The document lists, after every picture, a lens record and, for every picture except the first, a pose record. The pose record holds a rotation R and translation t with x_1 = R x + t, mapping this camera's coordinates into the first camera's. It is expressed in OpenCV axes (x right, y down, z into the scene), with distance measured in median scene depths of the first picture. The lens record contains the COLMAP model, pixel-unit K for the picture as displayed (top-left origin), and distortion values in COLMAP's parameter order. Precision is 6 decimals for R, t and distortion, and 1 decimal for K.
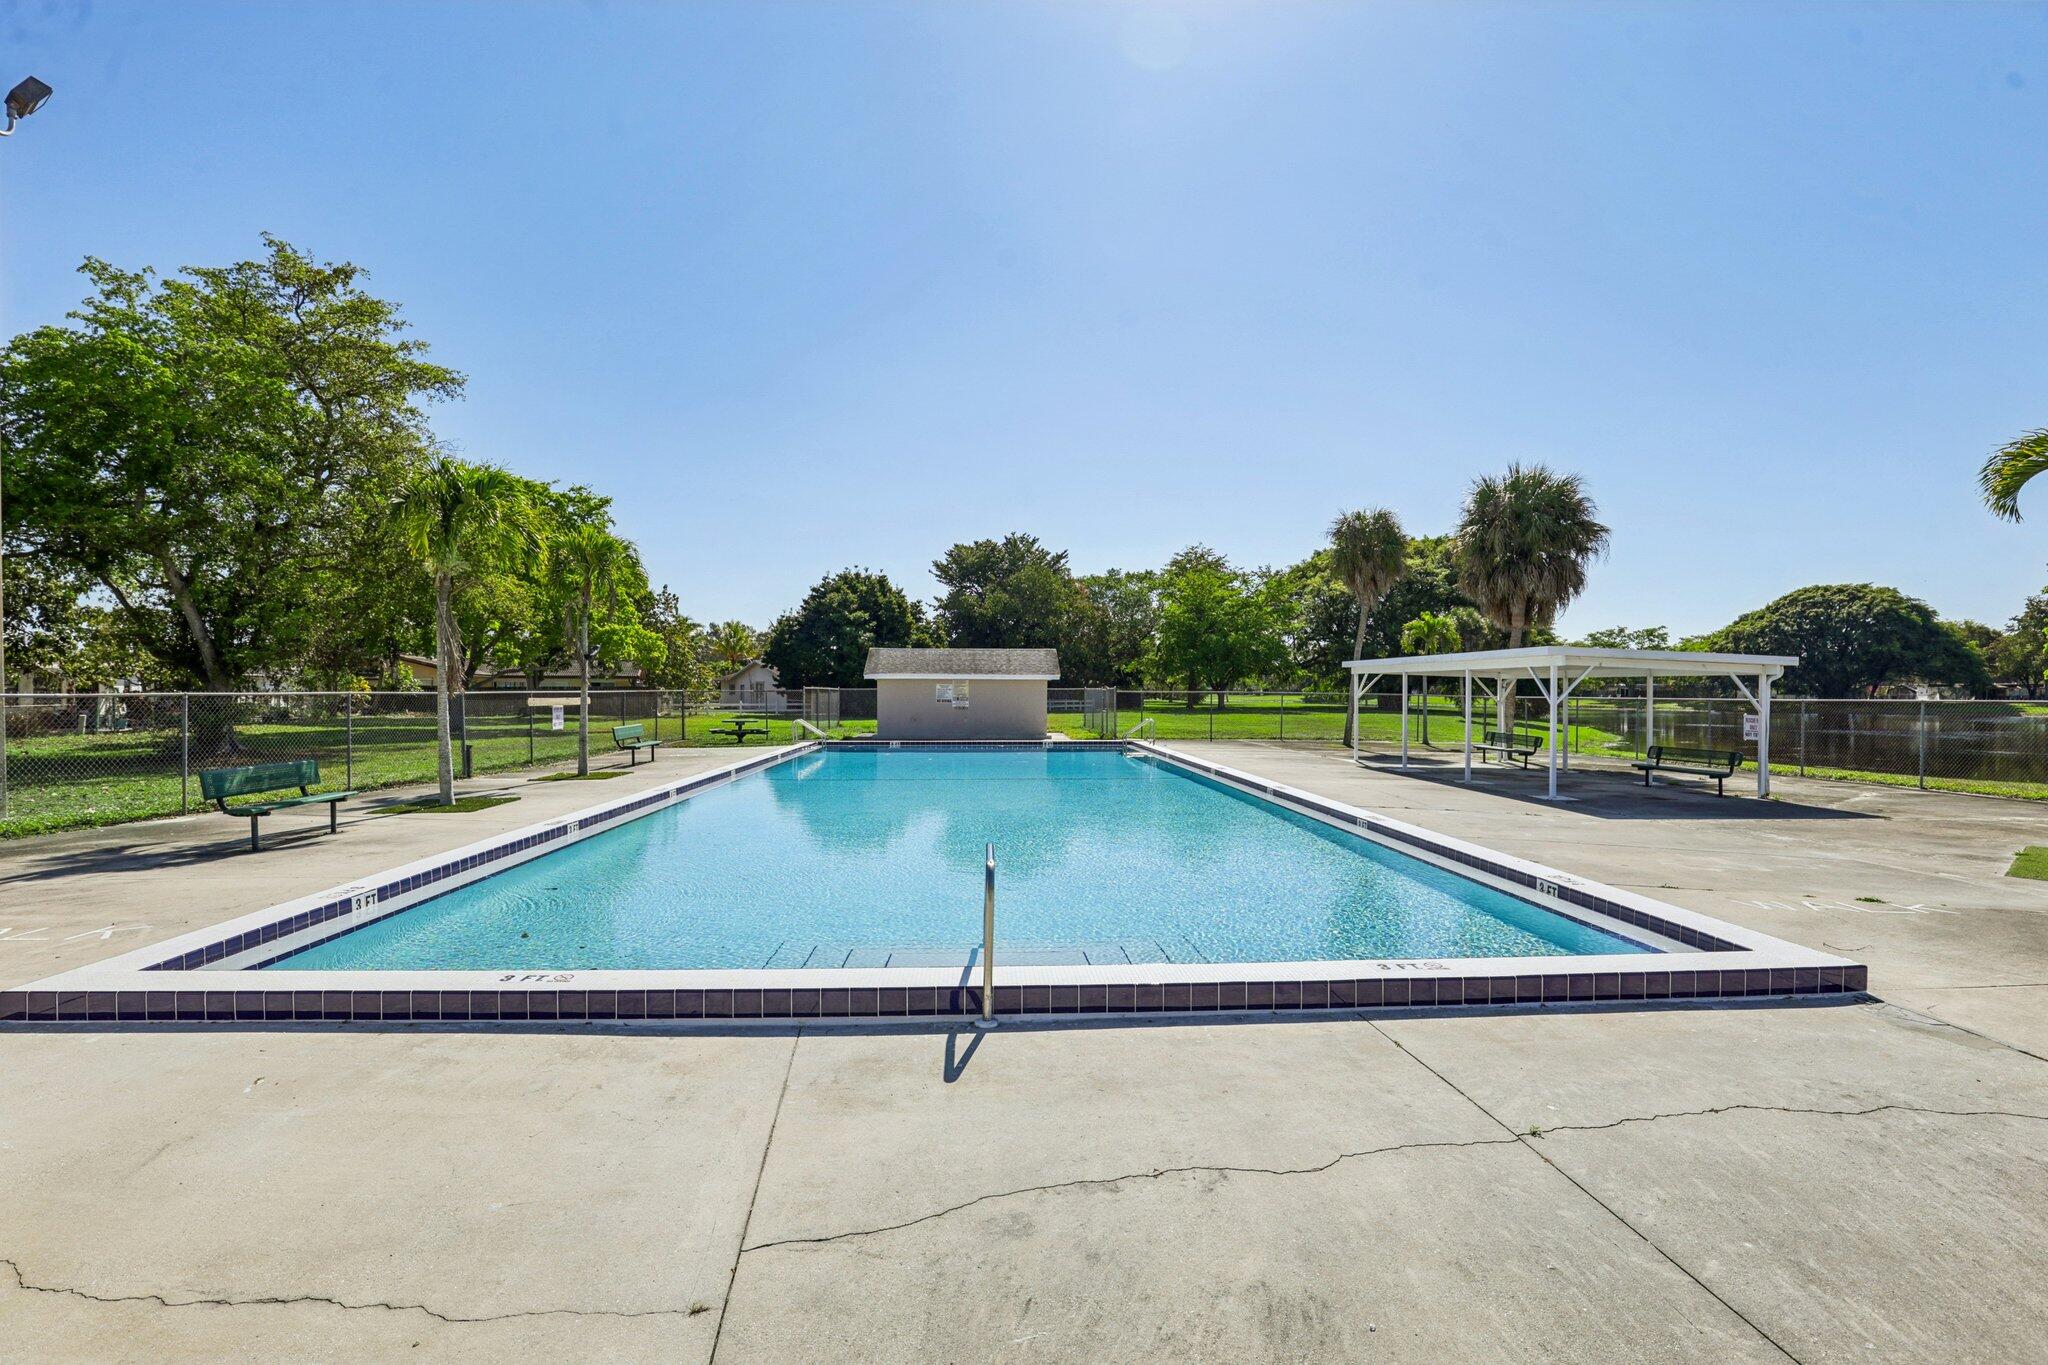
lens RADIAL K [[949.5, 0, 1034.5], [0, 949.5, 678.7], [0, 0, 1]] dist [-0.013277, 0.001005]
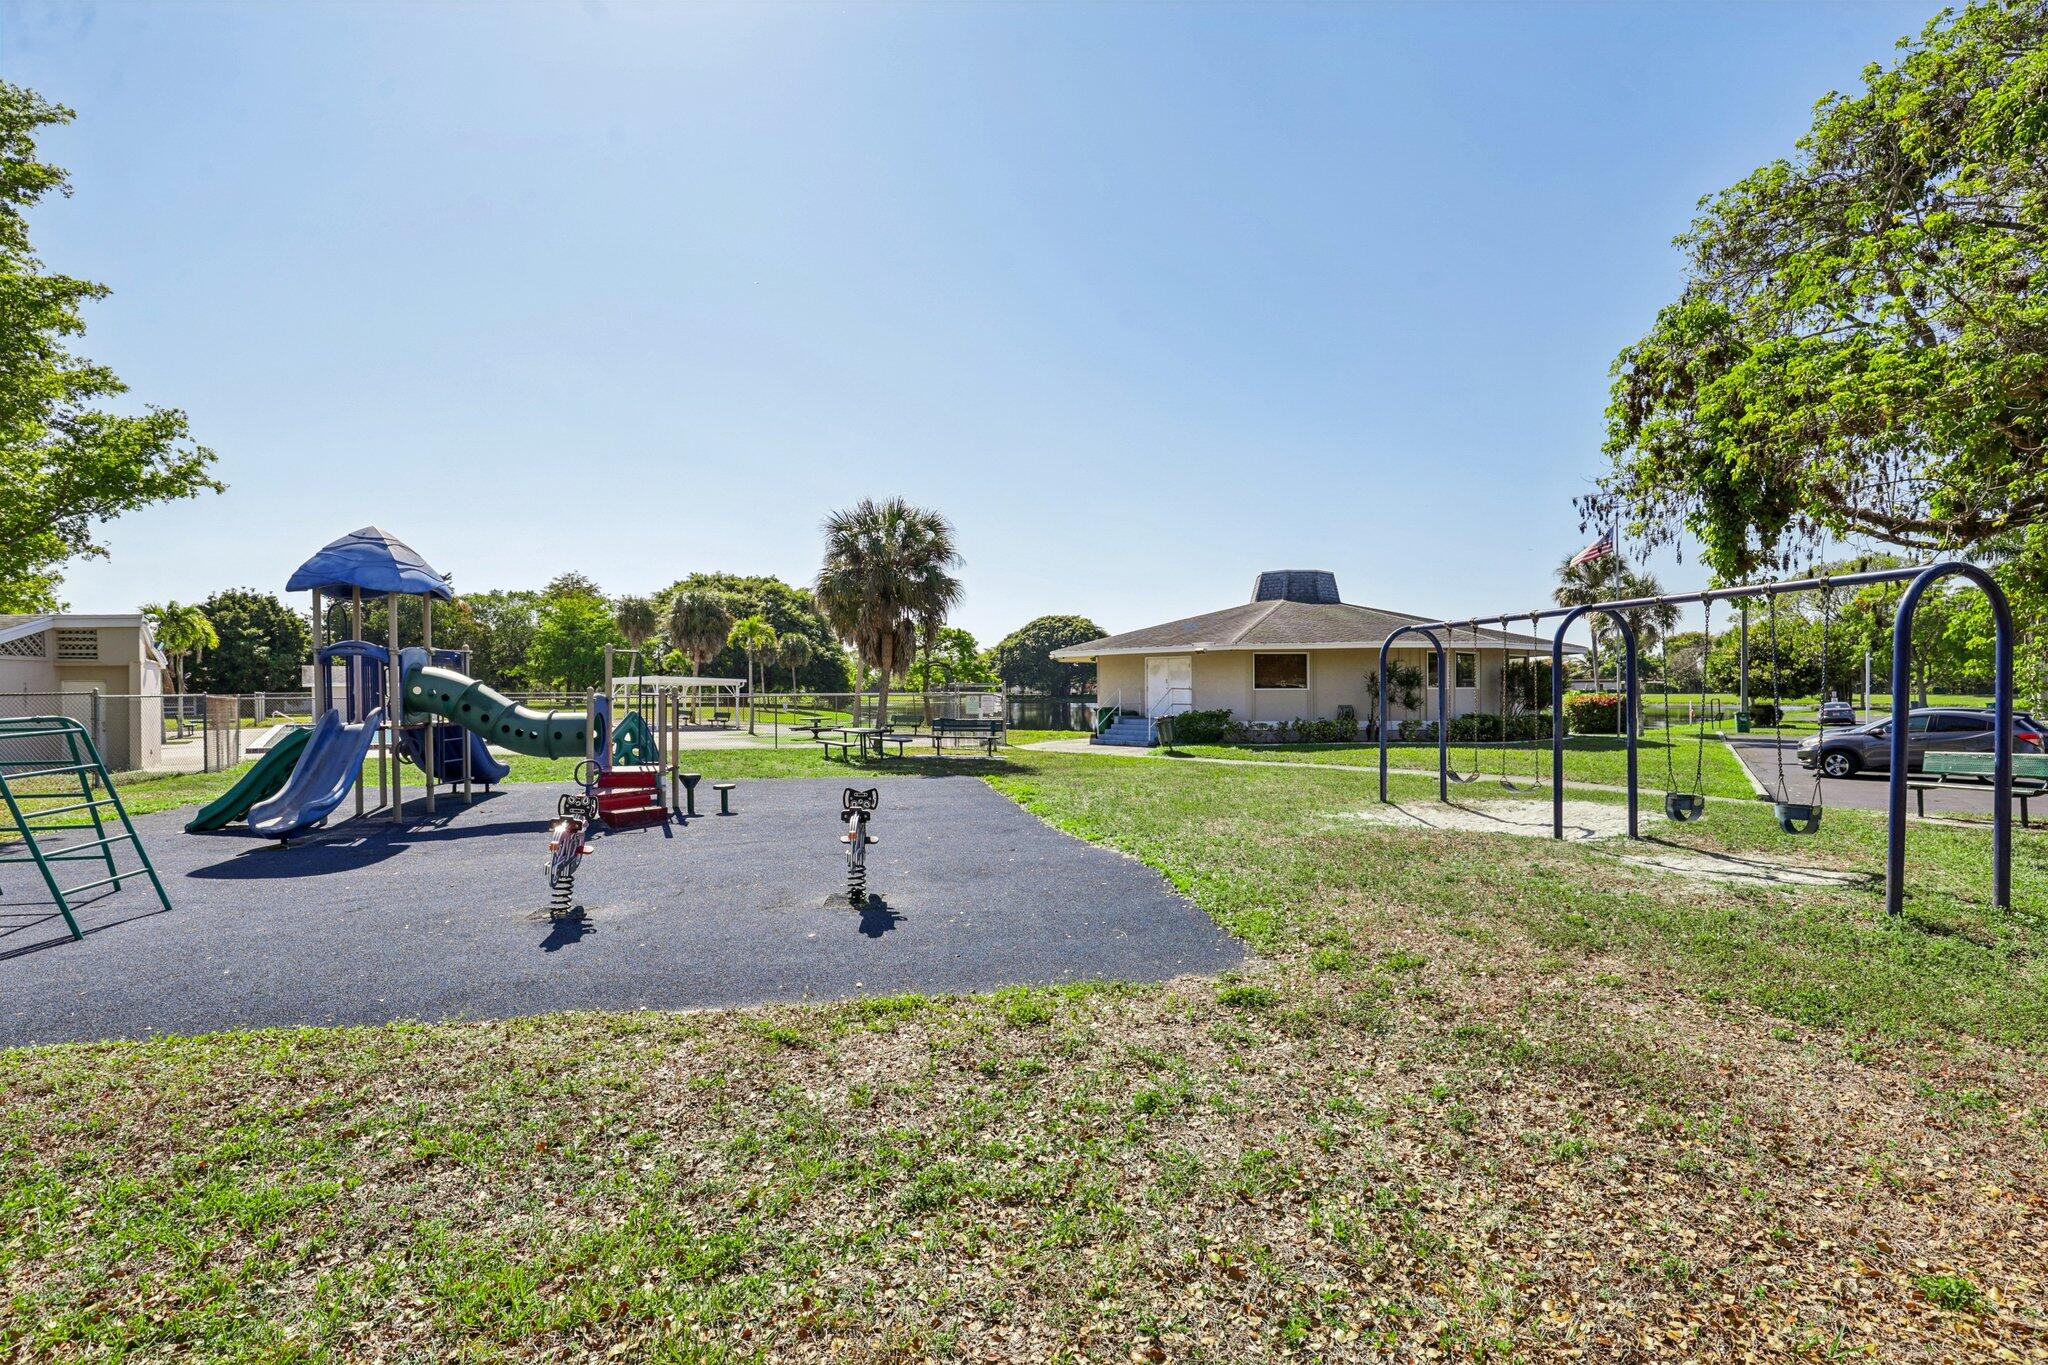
lens RADIAL K [[949.5, 0, 1018.8], [0, 949.5, 688.0], [0, 0, 1]] dist [-0.013277, 0.001005]
pose [[0.837298, -0.006795, 0.546704, -0.017762], [0.001016, 0.999940, 0.010872, -0.004993], [-0.546746, -0.008548, 0.837255, -0.371607]]
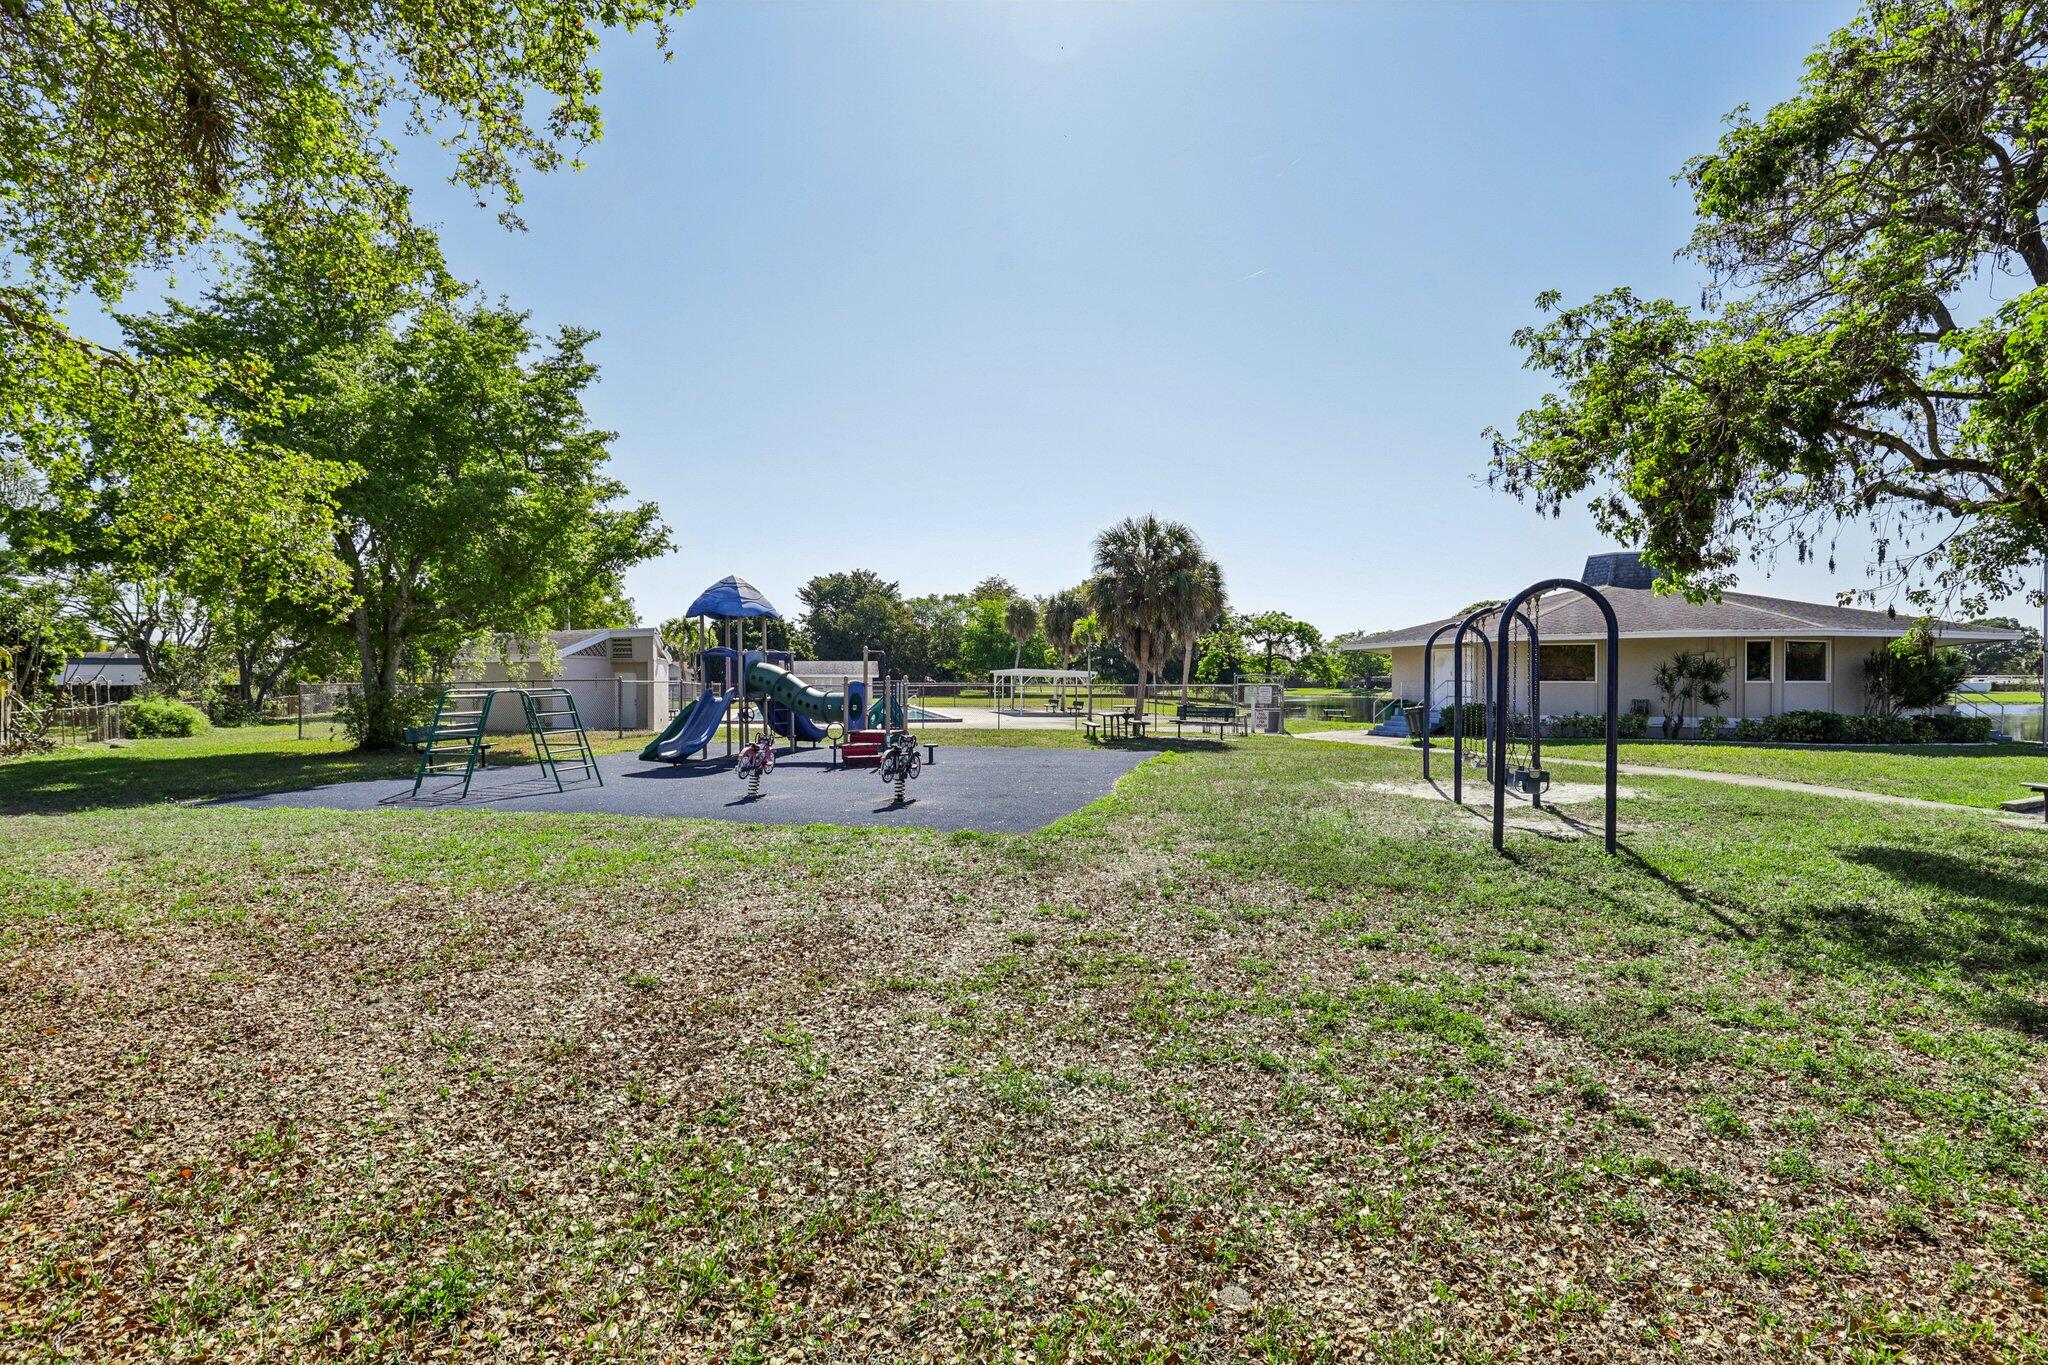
lens RADIAL K [[985.3, 0, 1019.3], [0, 985.3, 681.8], [0, 0, 1]] dist [0.001183, -0.000028]
pose [[0.990877, -0.001766, 0.134755, 0.016032], [0.000334, 0.999943, 0.010648, -0.004604], [-0.134767, -0.010506, 0.990822, -0.447070]]
